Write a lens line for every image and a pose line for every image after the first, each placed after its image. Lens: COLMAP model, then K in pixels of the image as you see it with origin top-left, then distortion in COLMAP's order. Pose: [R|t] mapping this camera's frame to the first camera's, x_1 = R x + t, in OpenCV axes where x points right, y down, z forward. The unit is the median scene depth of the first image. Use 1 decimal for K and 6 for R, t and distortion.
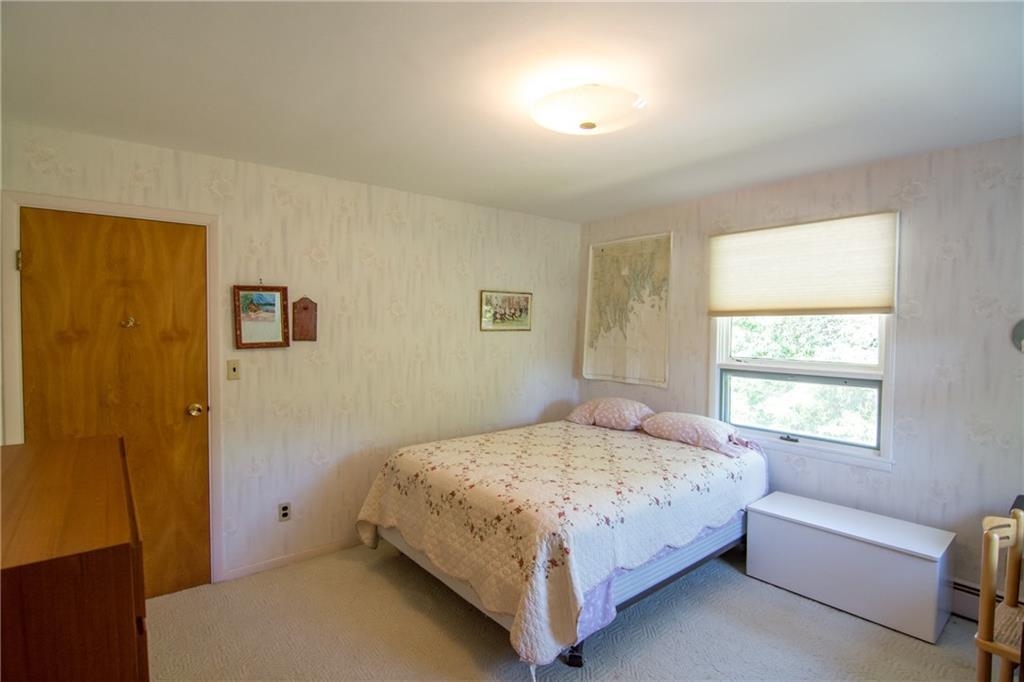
lens RADIAL K [[511.6, 0, 525.2], [0, 511.6, 338.6], [0, 0, 1]] dist [0.000156, -0.018572]
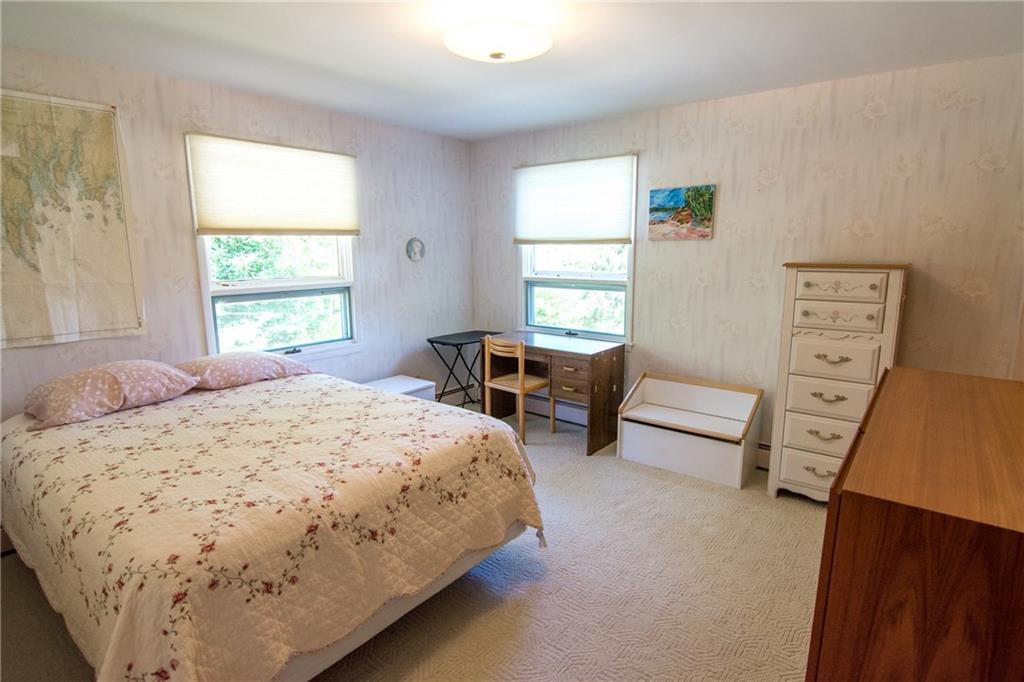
lens RADIAL K [[511.6, 0, 525.2], [0, 511.6, 338.6], [0, 0, 1]] dist [0.000156, -0.018572]
pose [[-0.204633, -0.179974, 0.962151, -0.555963], [0.025401, 0.981644, 0.189023, -0.020561], [-0.978509, 0.063120, -0.196305, 0.652914]]
